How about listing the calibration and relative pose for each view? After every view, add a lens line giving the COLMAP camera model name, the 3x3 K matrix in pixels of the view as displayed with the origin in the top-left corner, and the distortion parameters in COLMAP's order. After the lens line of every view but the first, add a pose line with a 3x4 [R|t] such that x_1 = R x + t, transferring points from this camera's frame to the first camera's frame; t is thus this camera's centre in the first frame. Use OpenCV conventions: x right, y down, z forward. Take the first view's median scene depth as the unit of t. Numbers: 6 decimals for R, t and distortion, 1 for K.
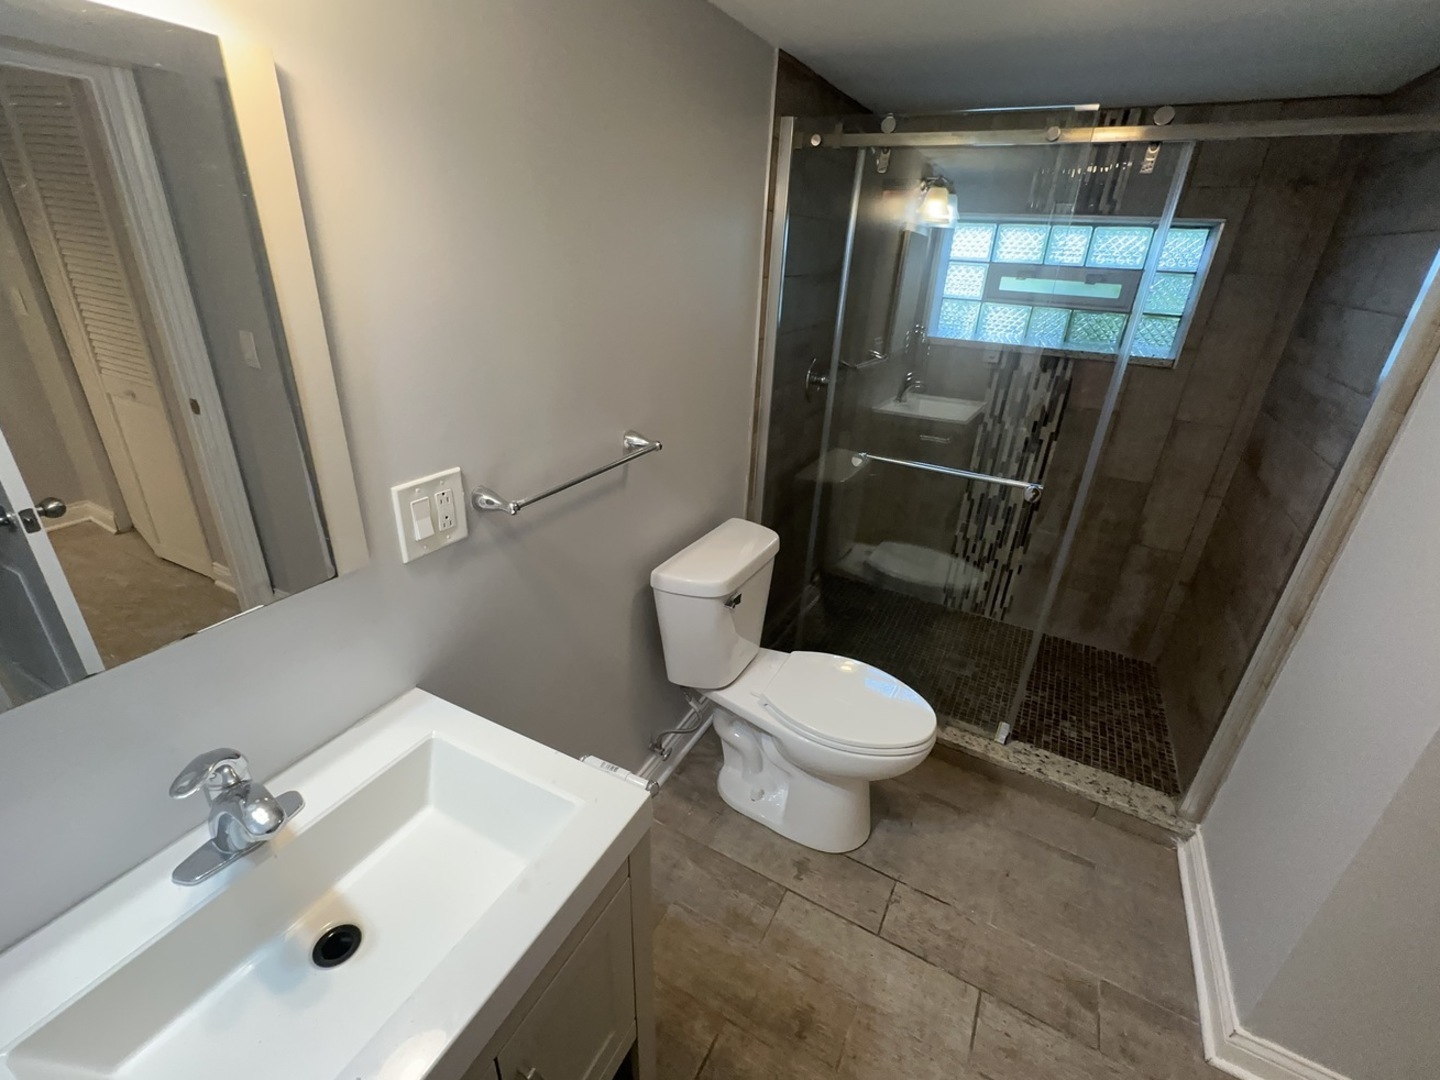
lens RADIAL K [[635.3, 0, 721.4], [0, 635.3, 542.1], [0, 0, 1]] dist [0.001694, 0.000211]
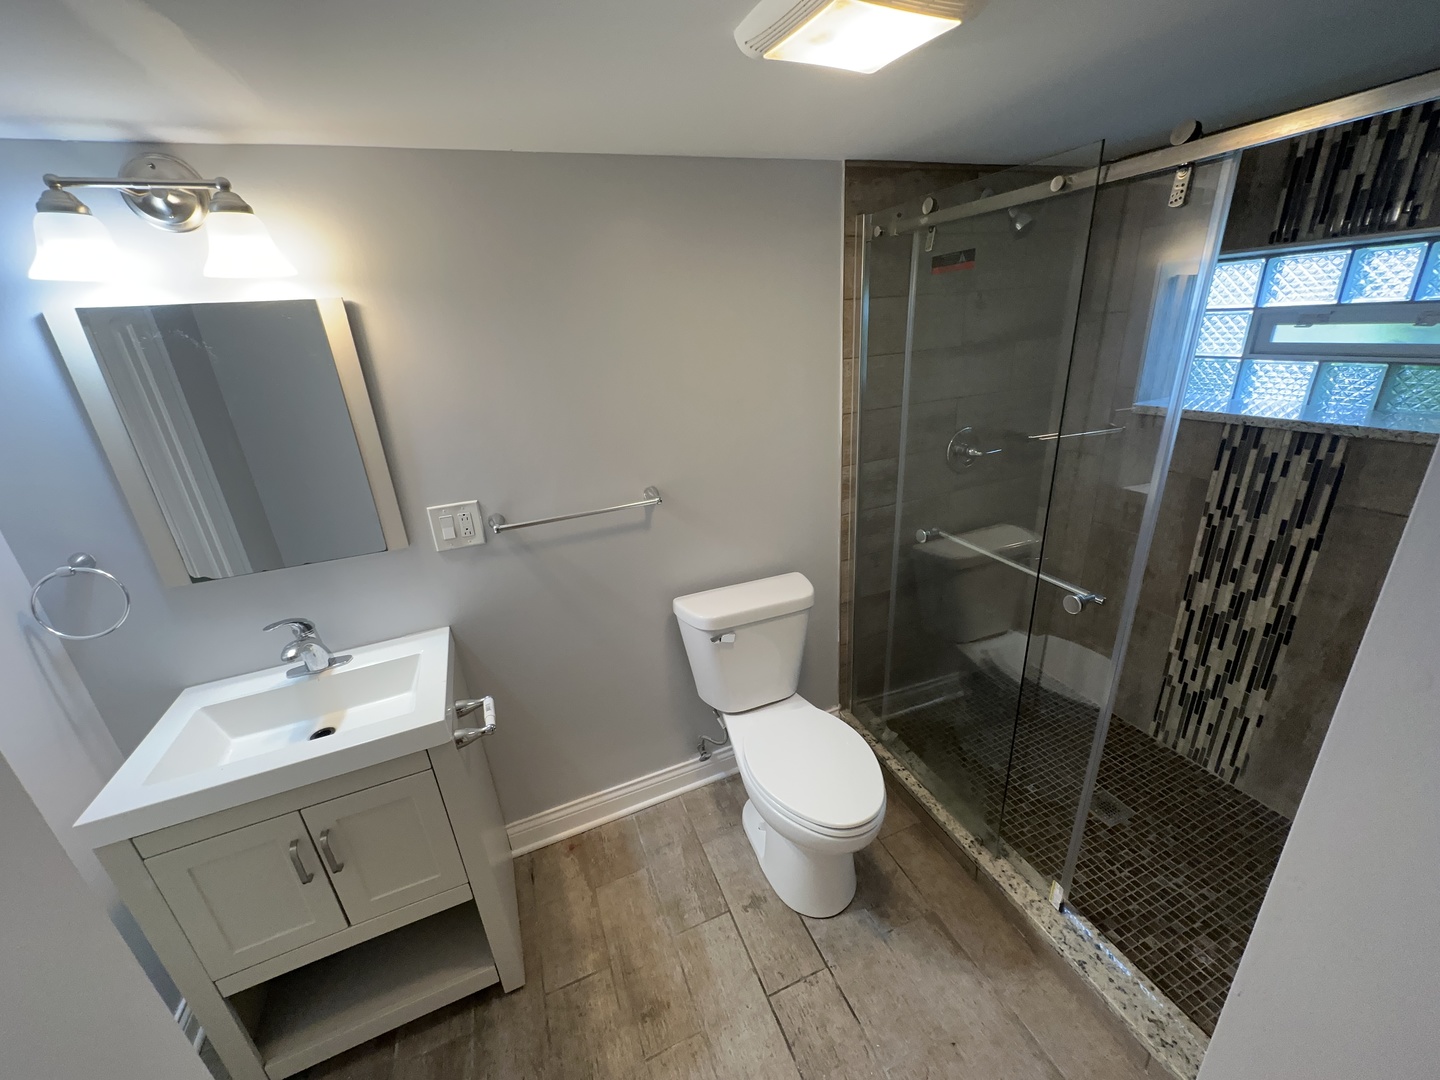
lens RADIAL K [[574.7, 0, 721.0], [0, 574.7, 540.5], [0, 0, 1]] dist [-0.001736, 0.000401]
pose [[0.763533, 0.139340, -0.630557, 0.418605], [-0.179590, 0.983742, -0.000077, -0.052282], [0.620294, 0.113300, 0.776143, 0.101574]]
